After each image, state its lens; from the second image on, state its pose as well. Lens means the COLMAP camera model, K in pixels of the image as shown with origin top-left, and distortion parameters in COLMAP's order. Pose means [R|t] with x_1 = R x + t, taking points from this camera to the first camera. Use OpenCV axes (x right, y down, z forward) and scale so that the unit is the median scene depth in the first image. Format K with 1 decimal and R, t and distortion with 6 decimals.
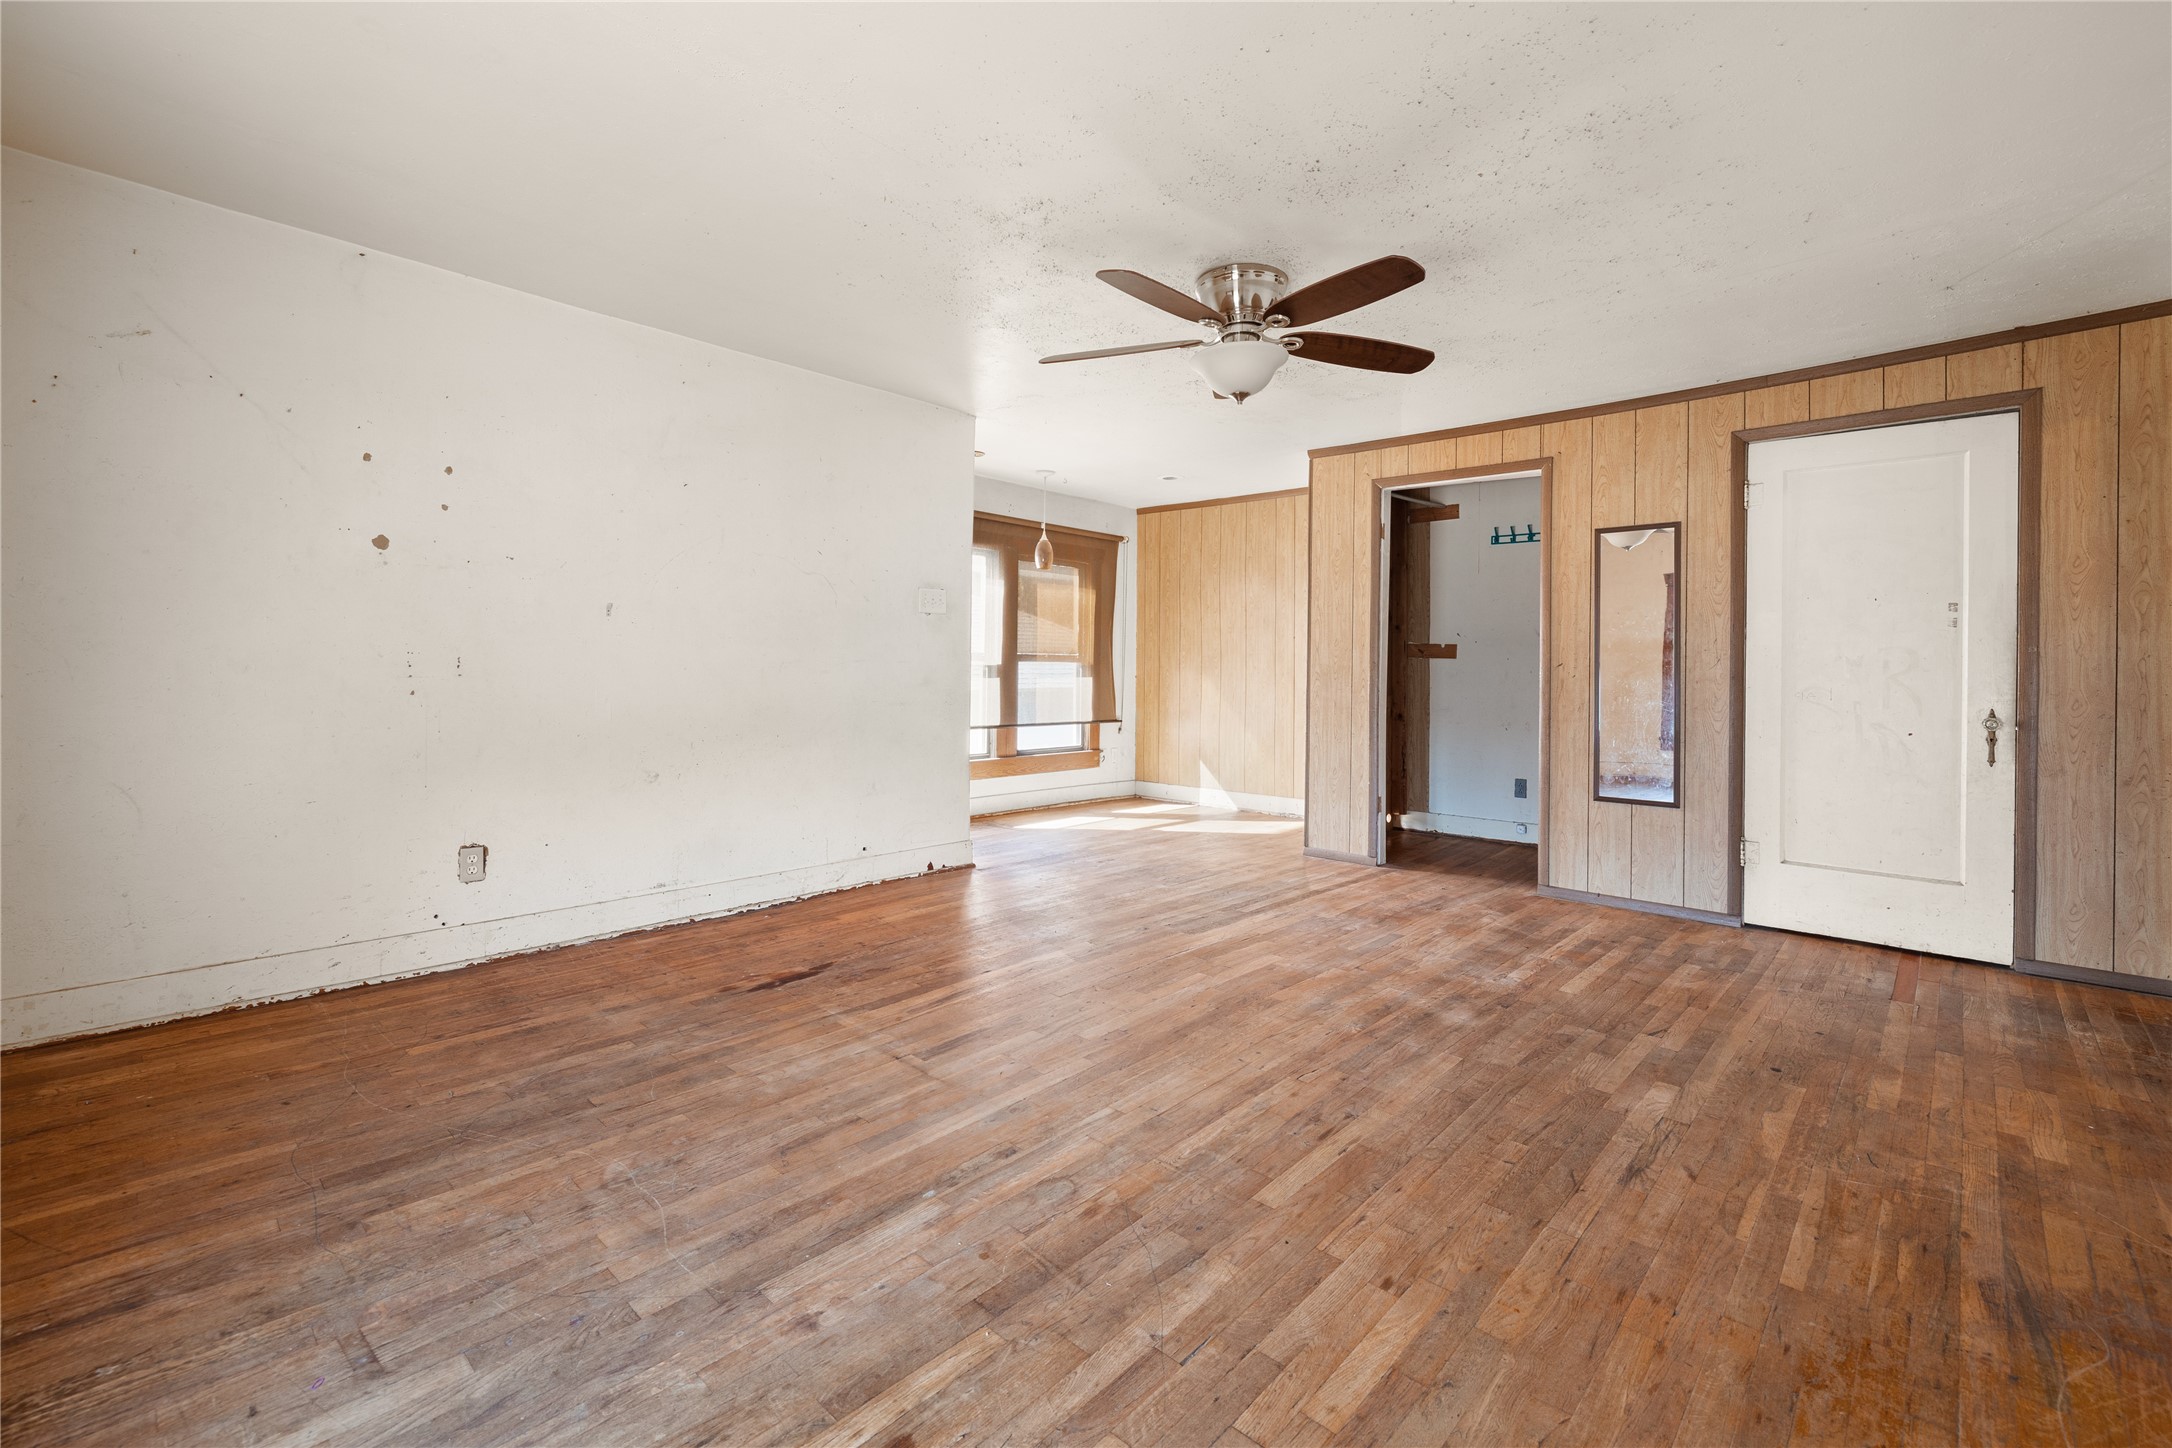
lens RADIAL K [[937.1, 0, 1074.1], [0, 937.1, 672.8], [0, 0, 1]] dist [0.001938, -0.000996]
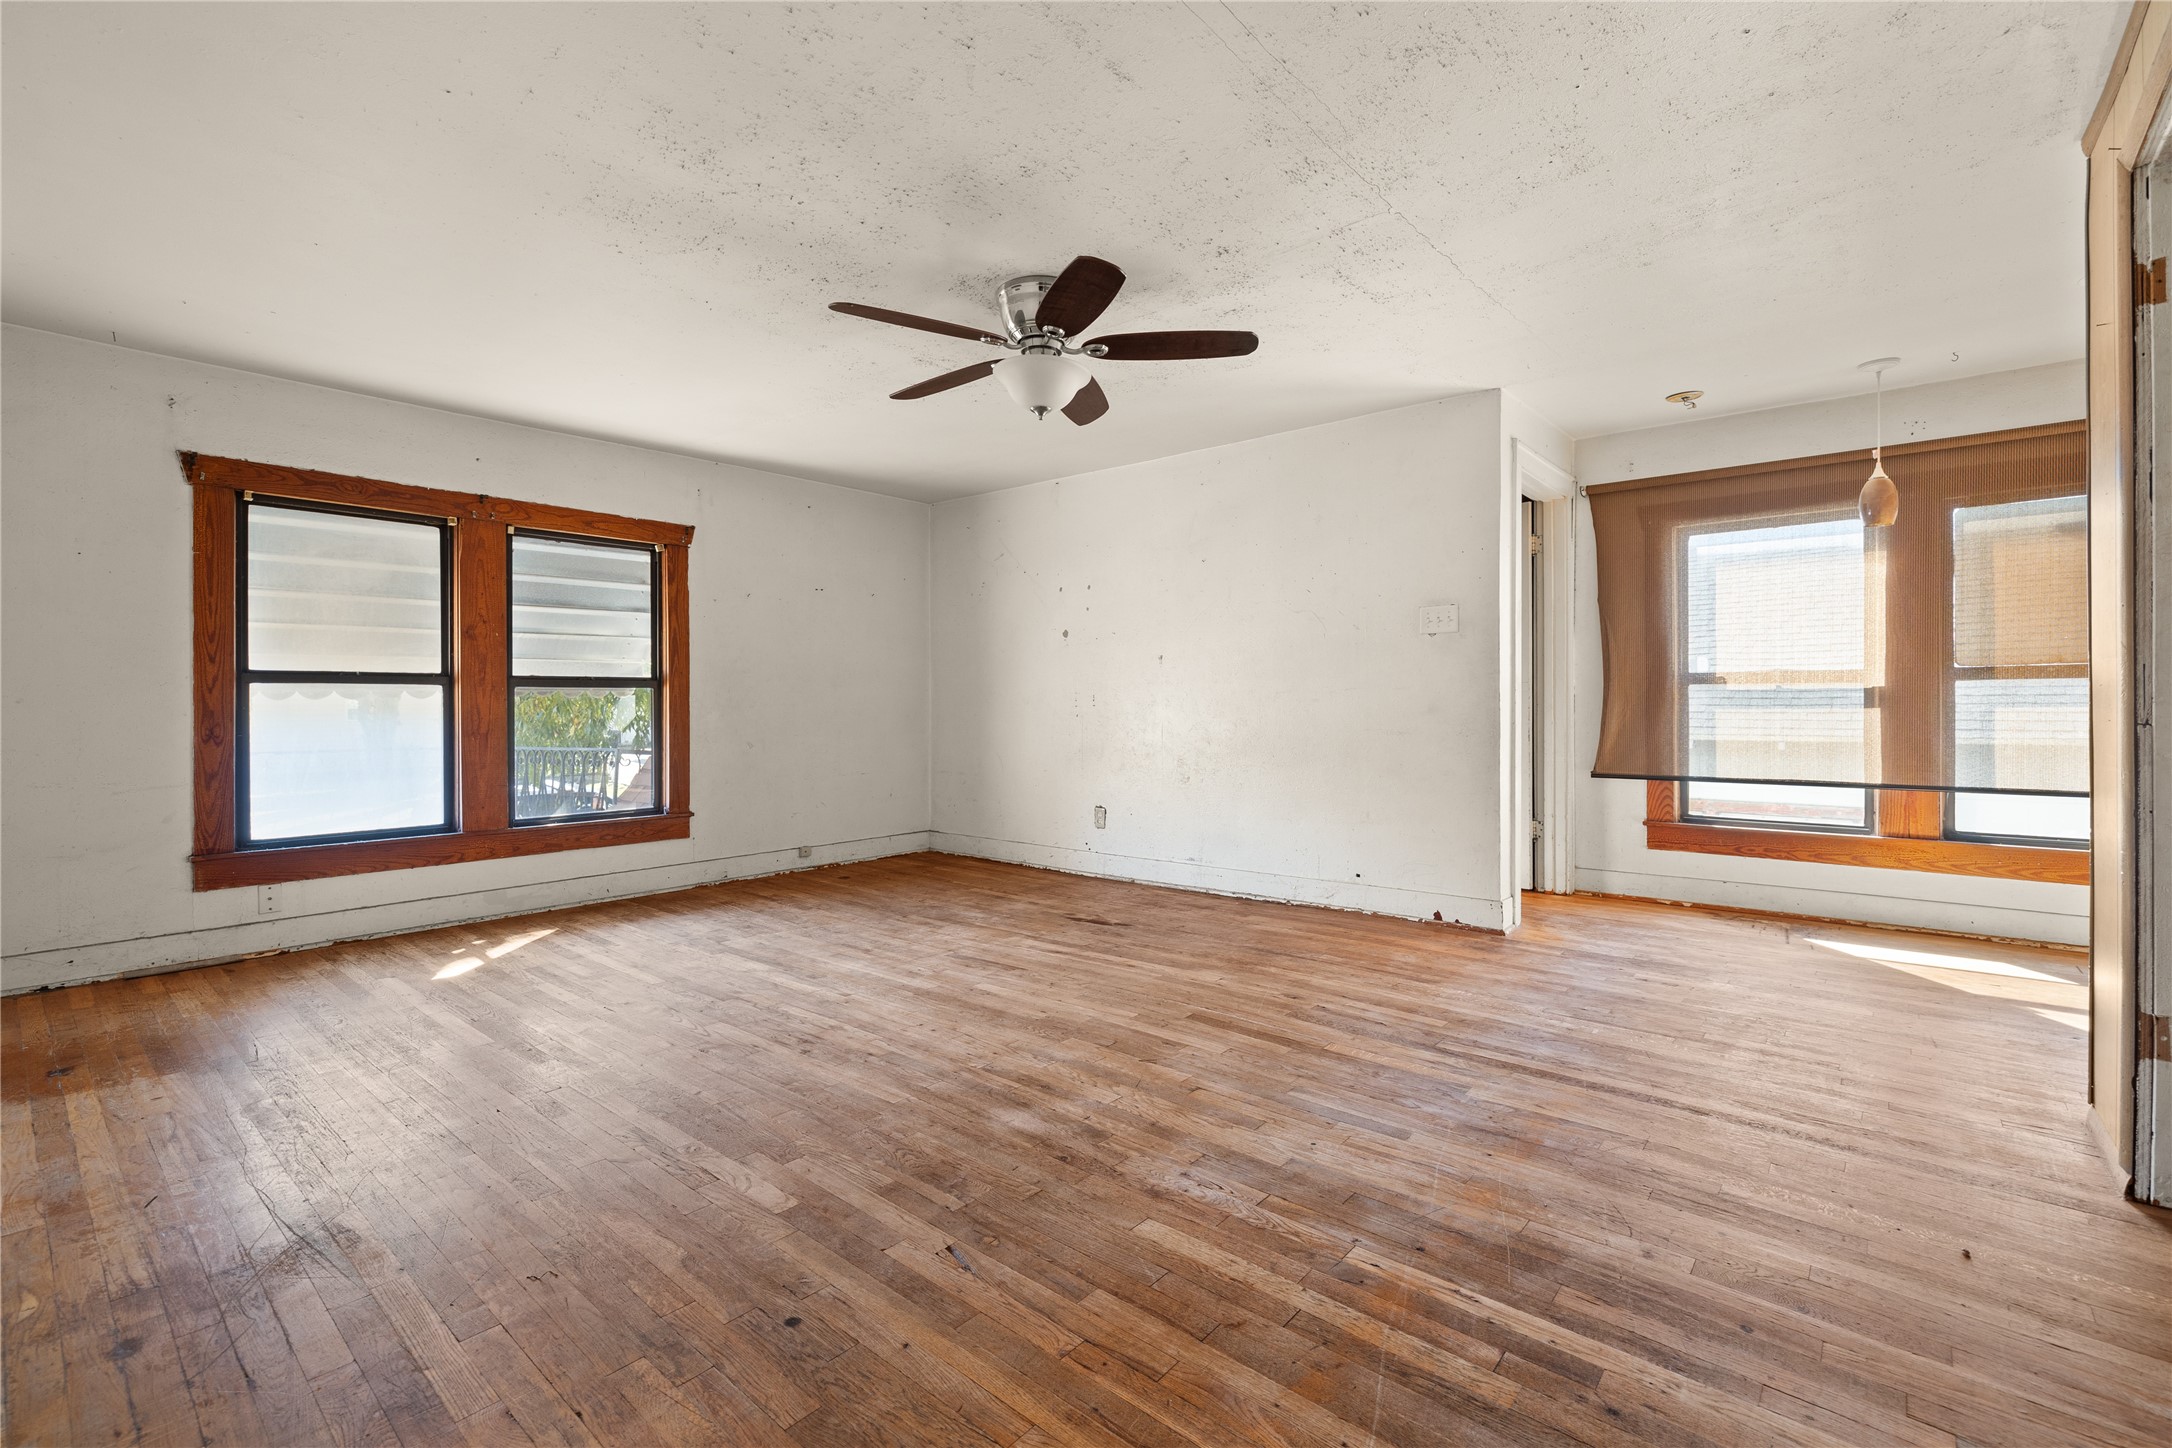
lens RADIAL K [[937.1, 0, 1080.5], [0, 937.1, 718.8], [0, 0, 1]] dist [0.001938, -0.000996]
pose [[0.047738, -0.001539, -0.998859, 1.182270], [-0.001925, 0.999997, -0.001633, 0.033711], [0.998858, 0.002001, 0.047734, 1.006585]]
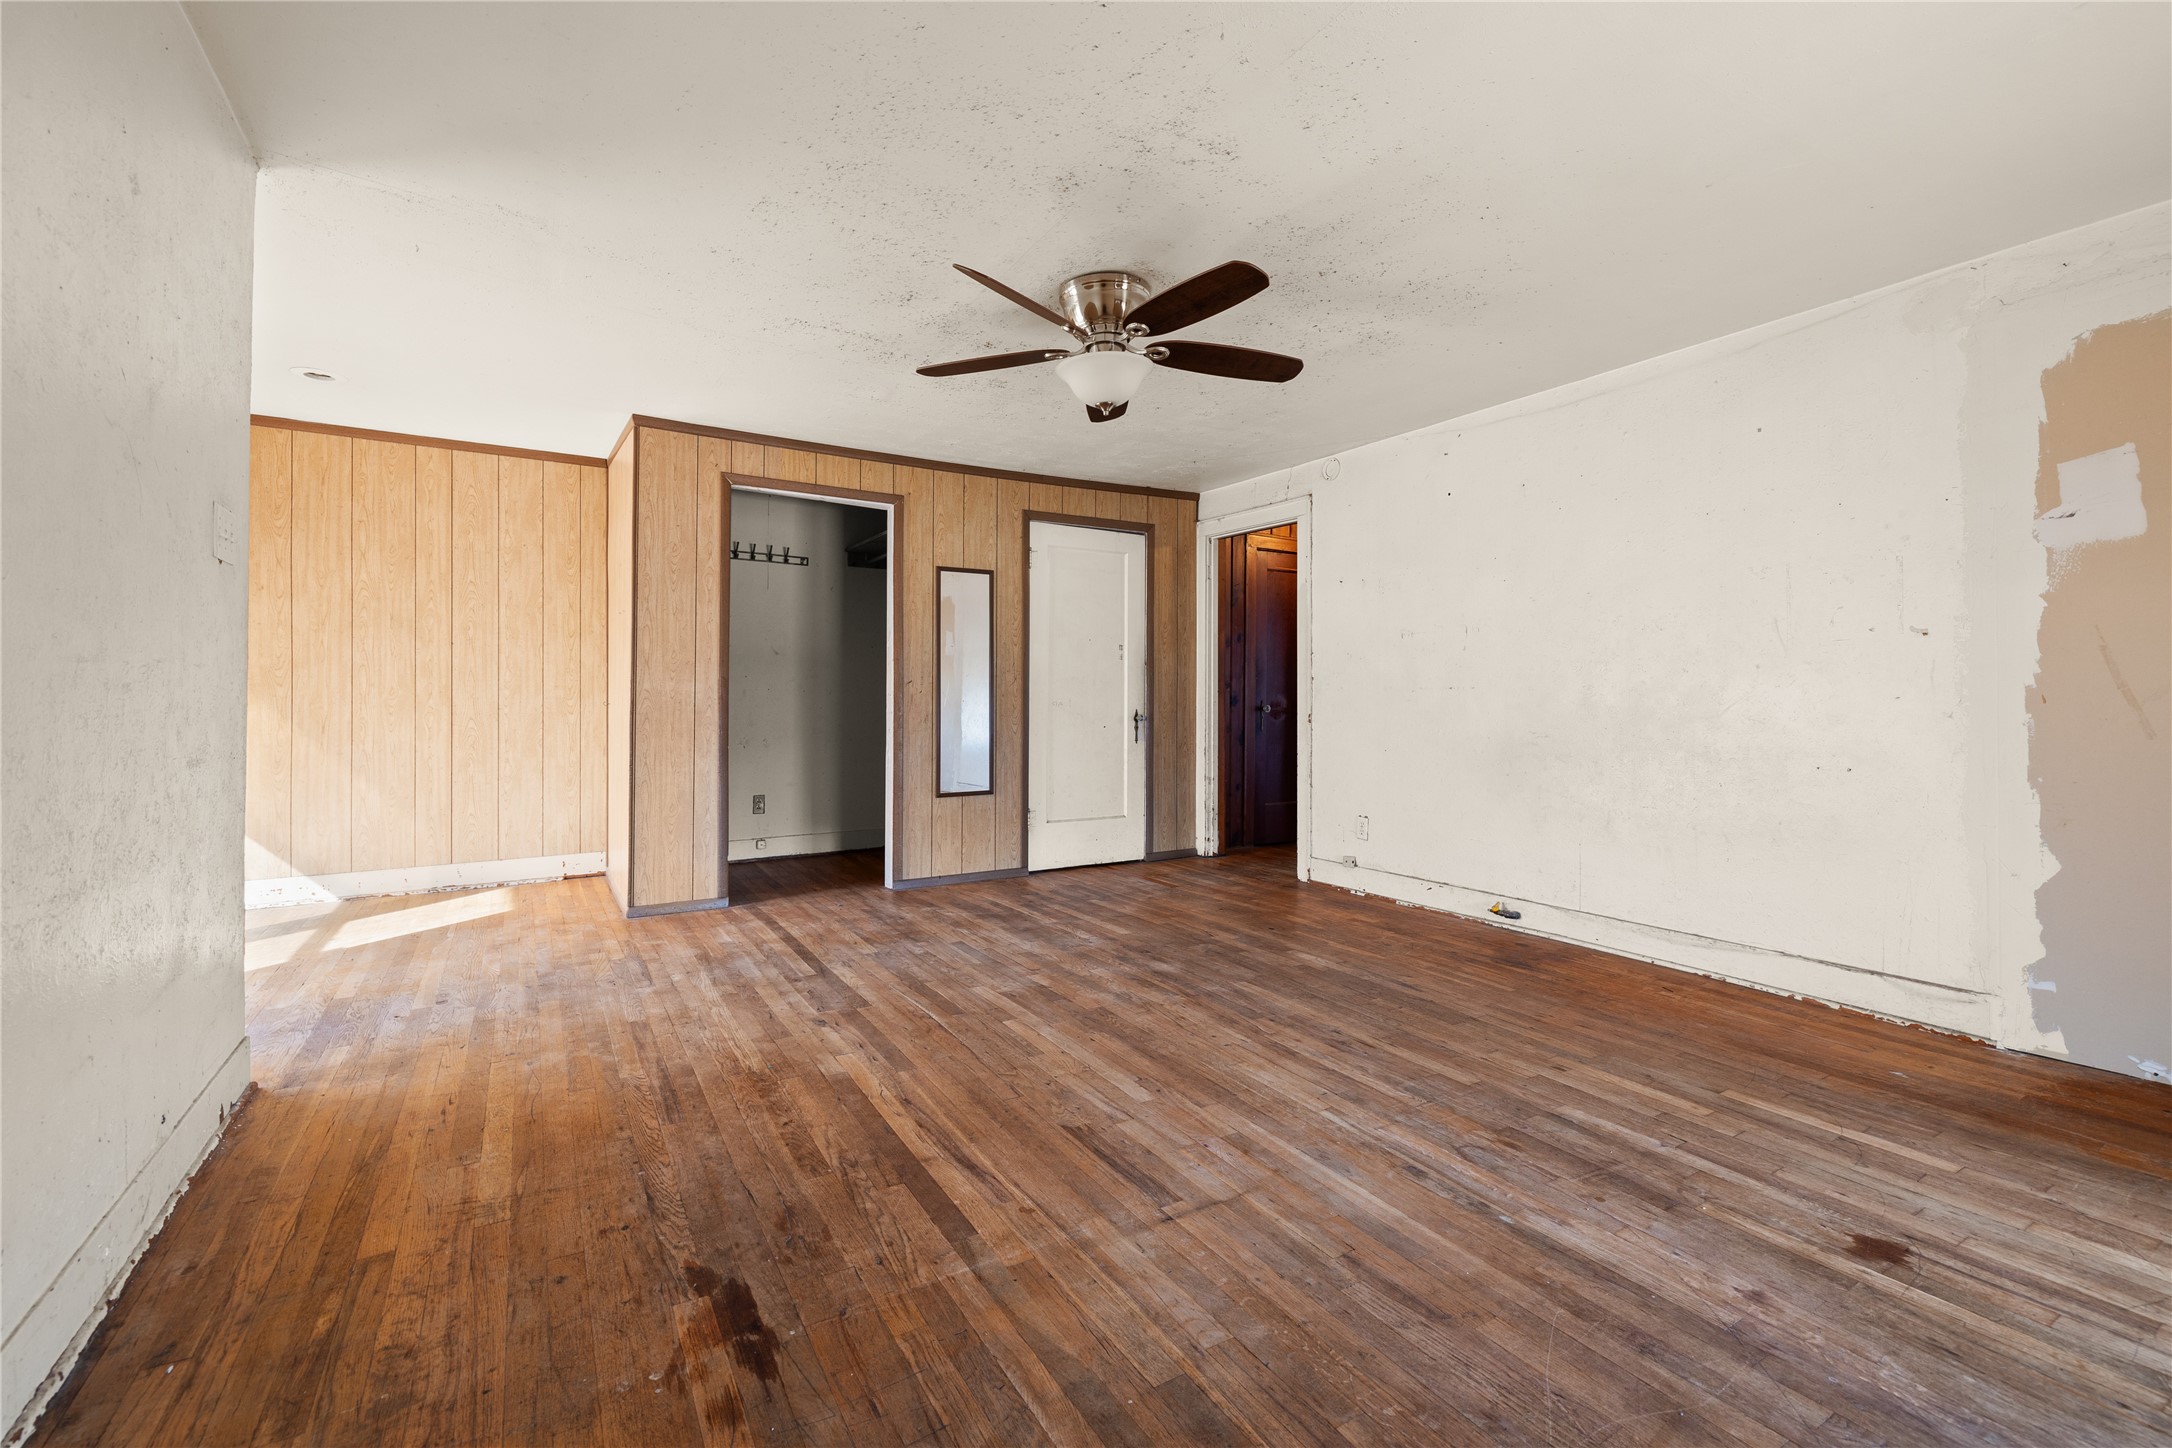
lens RADIAL K [[937.1, 0, 1087.6], [0, 937.1, 697.8], [0, 0, 1]] dist [0.001938, -0.000996]
pose [[0.258479, -0.009931, 0.965966, -0.792668], [0.007133, 0.999940, 0.008372, 0.003940], [-0.965990, 0.004726, 0.258535, 0.771835]]
